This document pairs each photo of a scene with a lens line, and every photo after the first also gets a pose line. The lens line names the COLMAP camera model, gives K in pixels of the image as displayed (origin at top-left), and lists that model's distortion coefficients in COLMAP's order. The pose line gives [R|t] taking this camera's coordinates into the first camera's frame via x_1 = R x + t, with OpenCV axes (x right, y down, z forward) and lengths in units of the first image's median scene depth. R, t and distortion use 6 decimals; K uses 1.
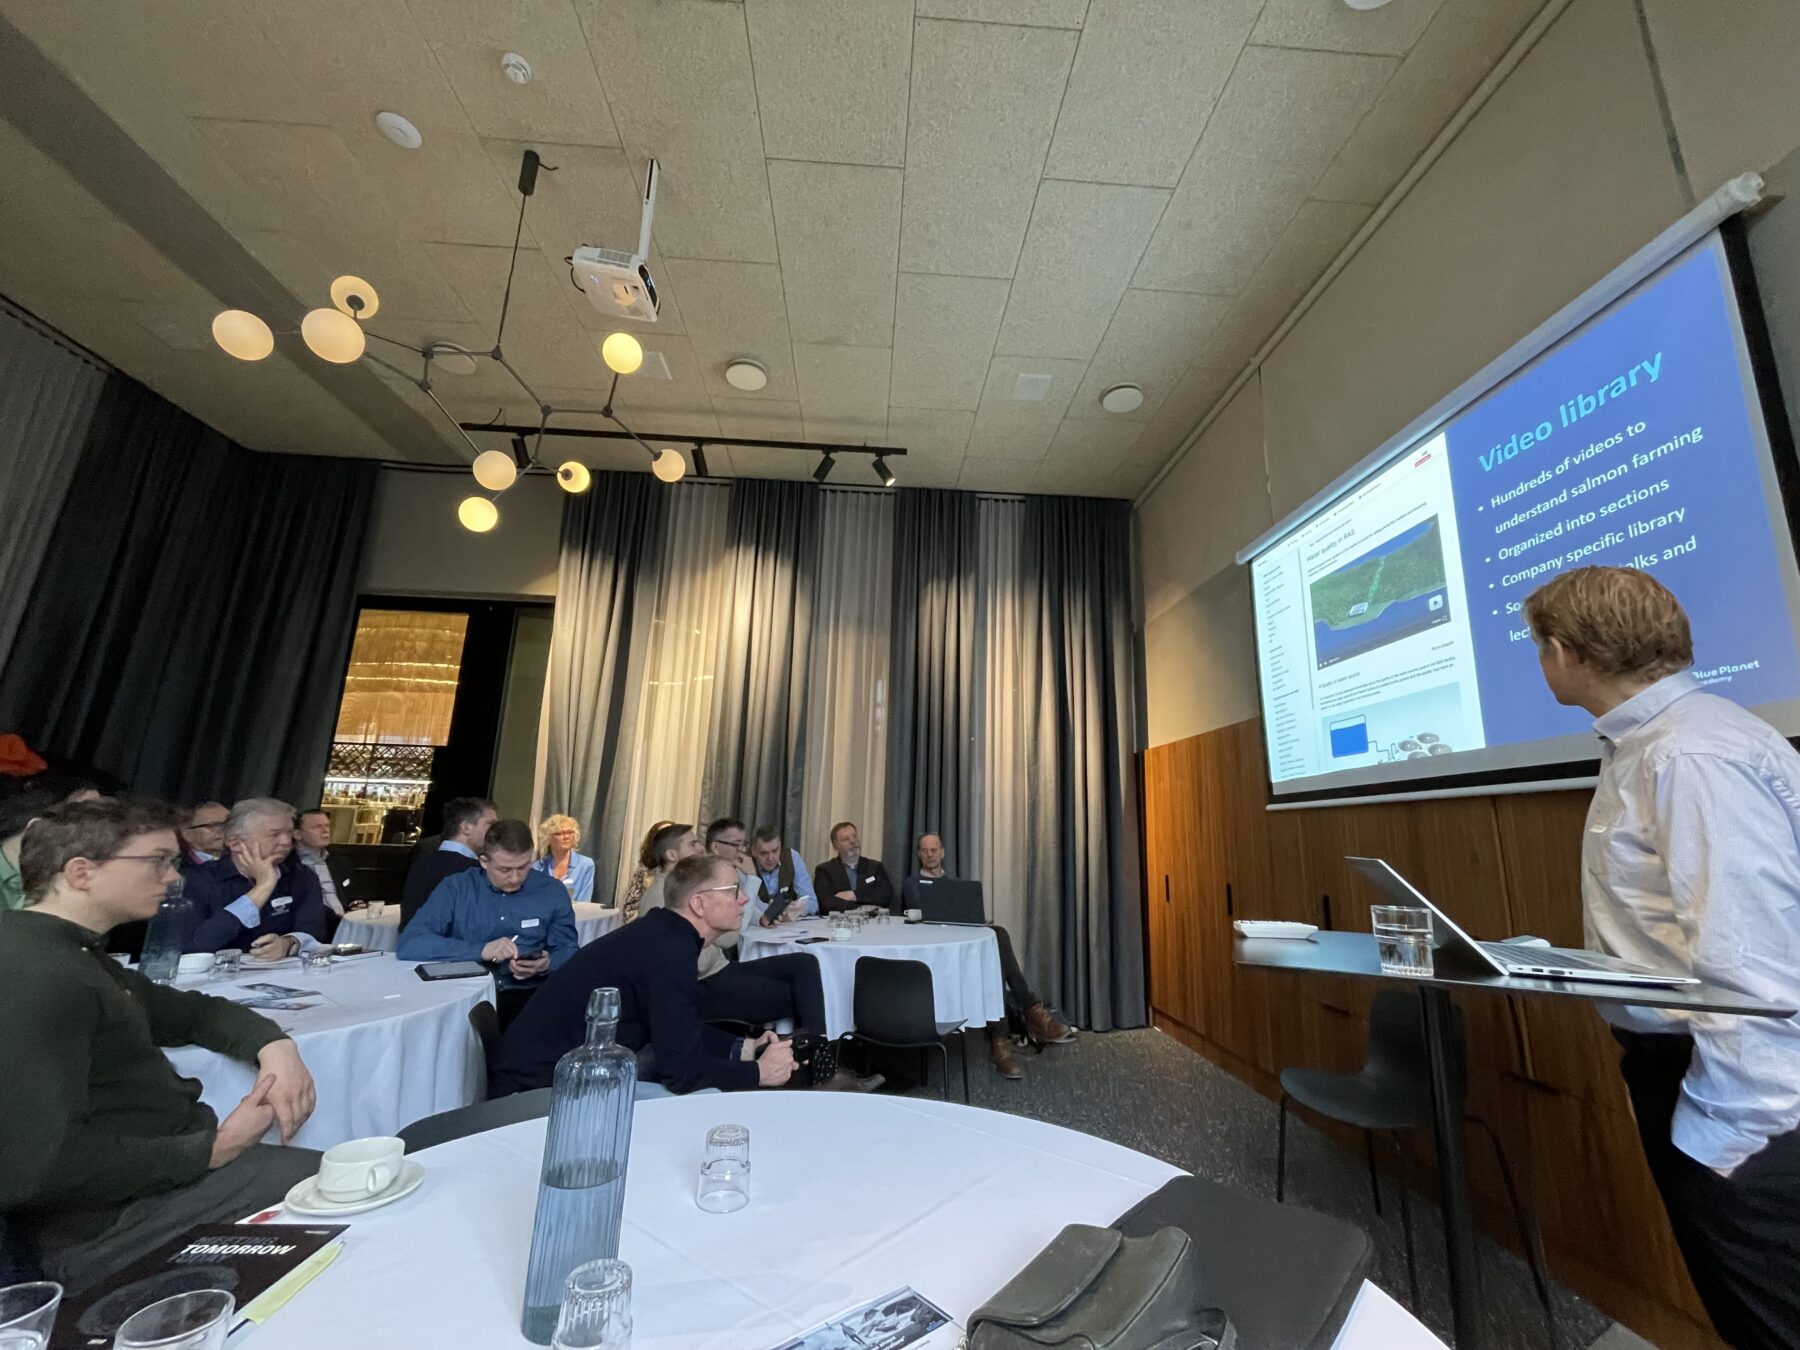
lens RADIAL K [[727.1, 0, 902.9], [0, 727.1, 671.5], [0, 0, 1]] dist [-0.006768, 0.000529]
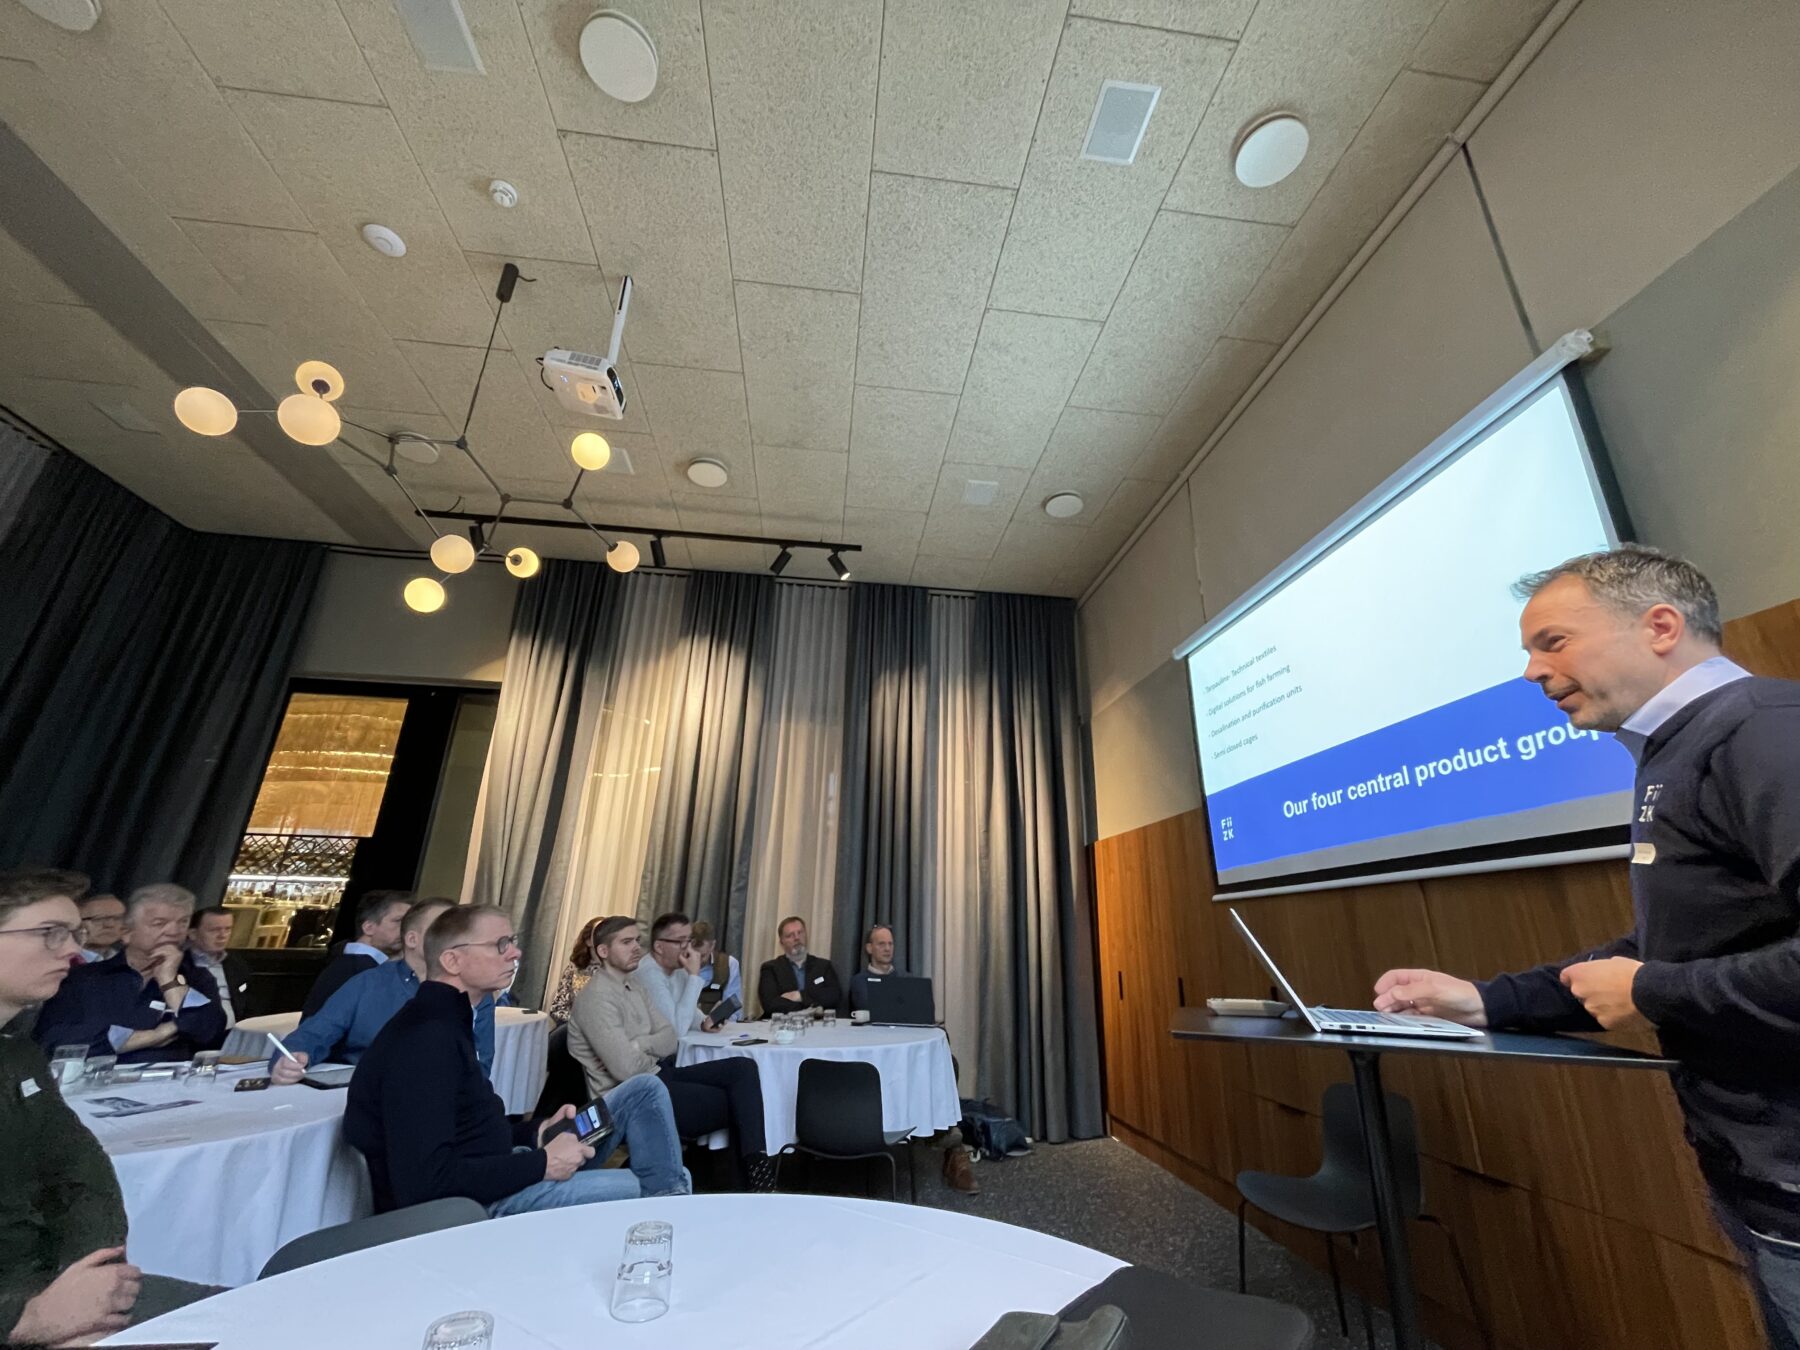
lens RADIAL K [[727.1, 0, 902.8], [0, 727.1, 672.2], [0, 0, 1]] dist [-0.006768, 0.000529]
pose [[0.998036, 0.014682, 0.060905, 0.004342], [-0.006617, 0.991419, -0.130555, 0.009376], [-0.062299, 0.129896, 0.989569, -0.009982]]
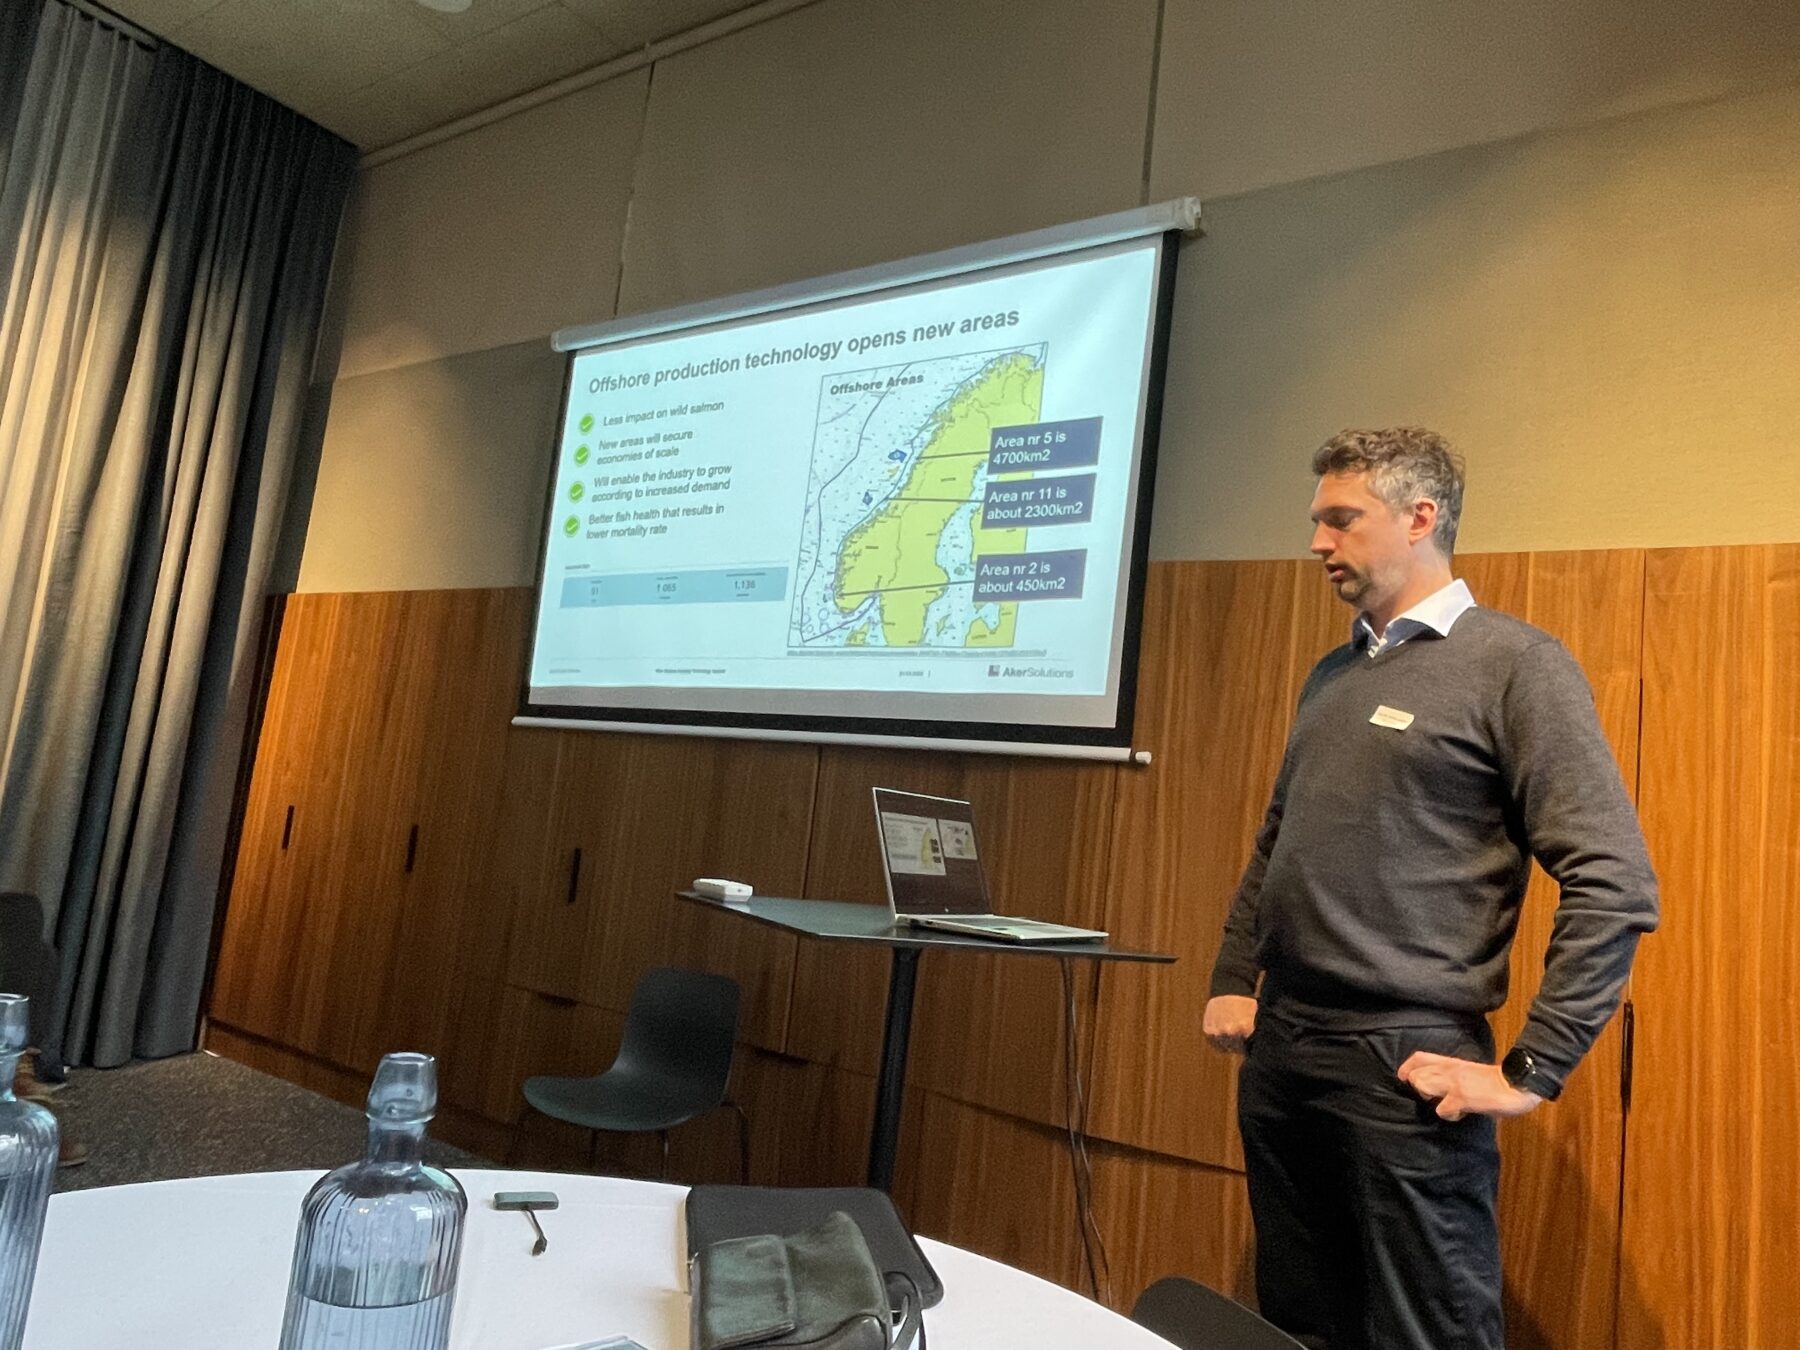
lens RADIAL K [[1238.1, 0, 897.6], [0, 1238.1, 675.7], [0, 0, 1]] dist [0.001457, -0.007520]
pose [[0.604713, 0.131277, 0.785550, -0.163414], [-0.262238, 0.964142, 0.040747, 0.005643], [-0.752033, -0.230642, 0.617455, 0.024683]]
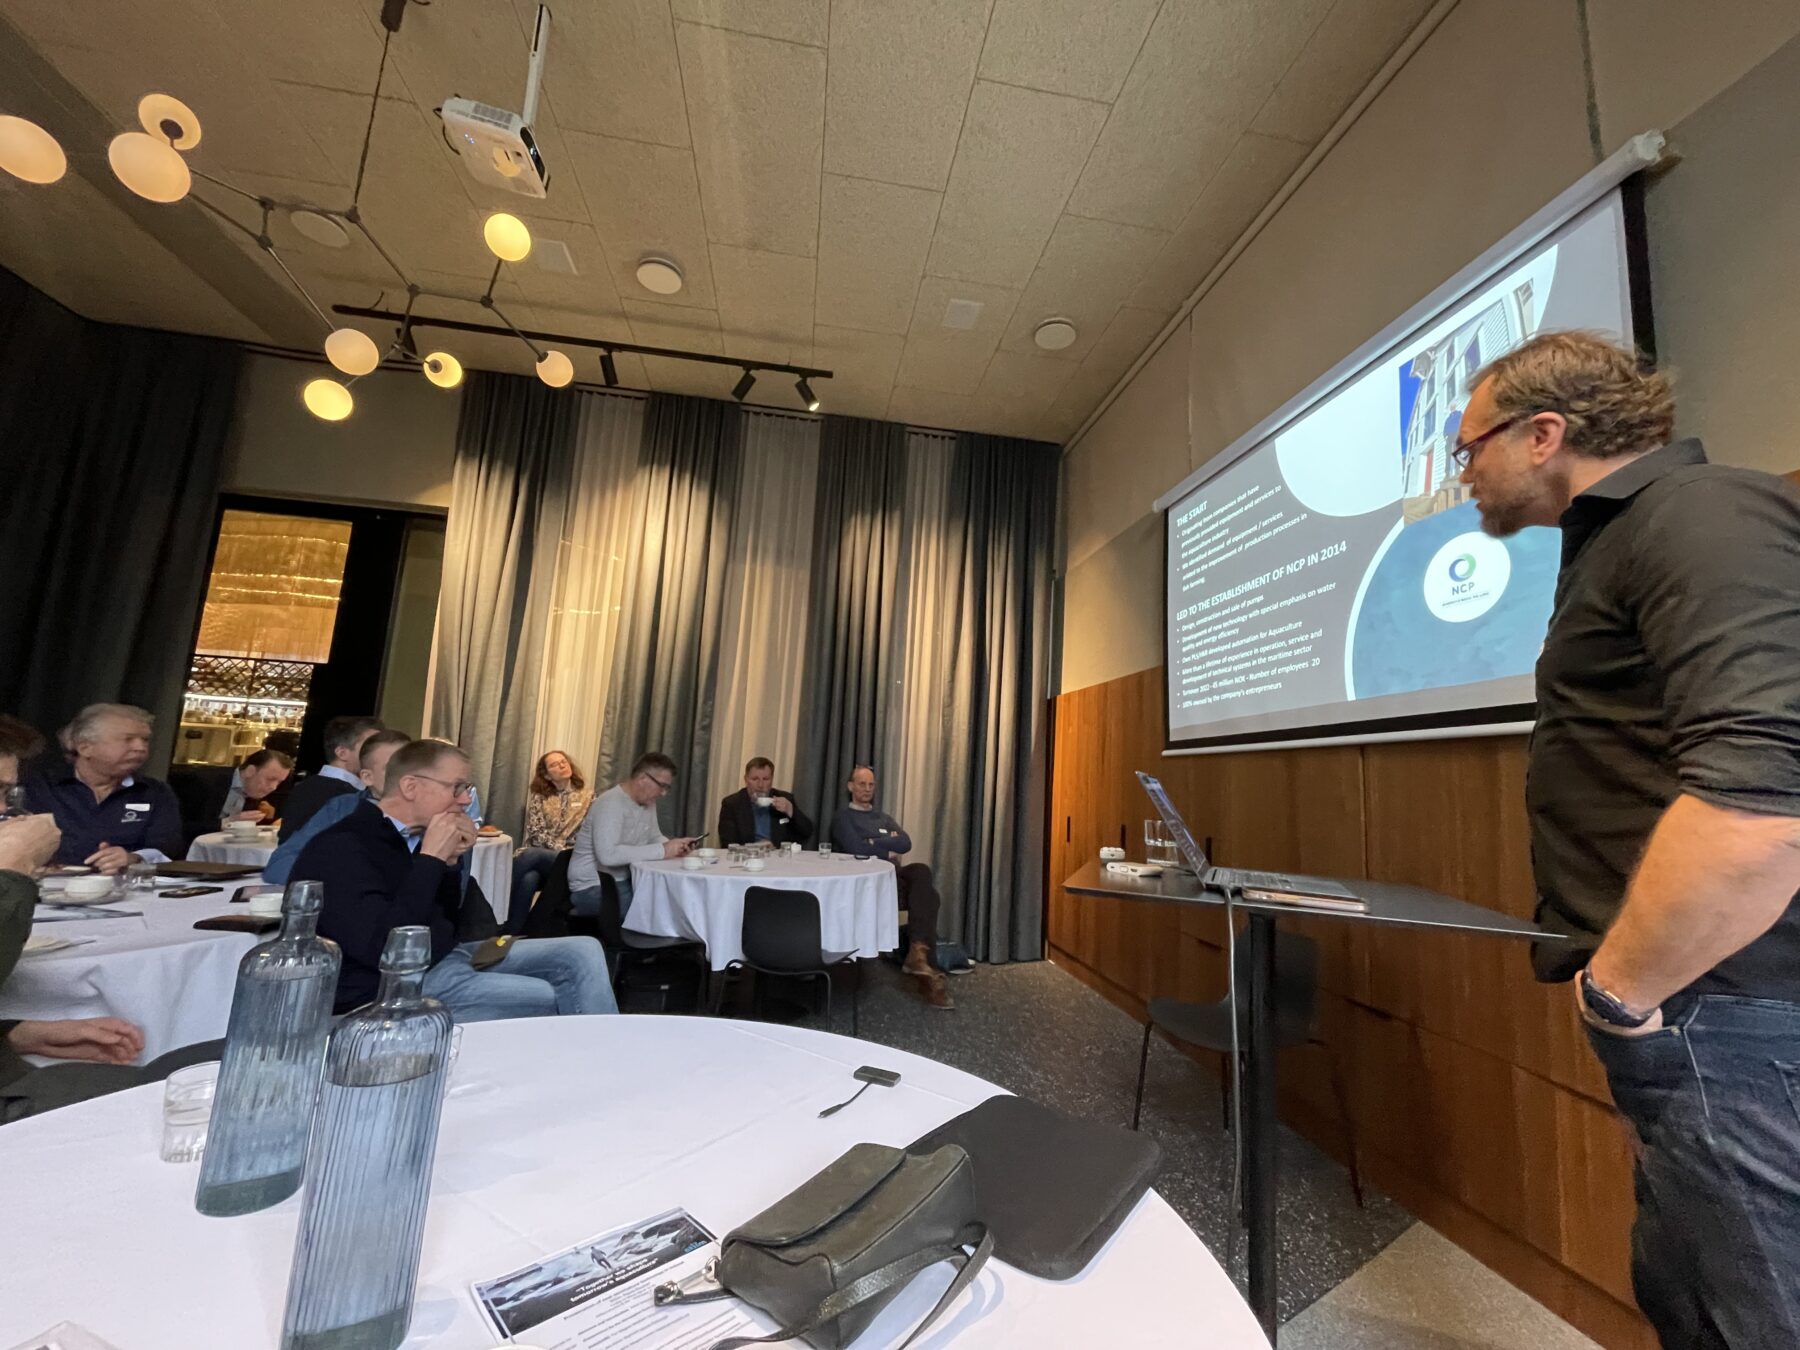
lens RADIAL K [[727.1, 0, 905.1], [0, 727.1, 671.7], [0, 0, 1]] dist [-0.006768, 0.000529]
pose [[0.995155, 0.041277, 0.089231, 0.035369], [-0.047865, 0.996183, 0.072997, 0.012780], [-0.085877, -0.076914, 0.993332, 0.016440]]
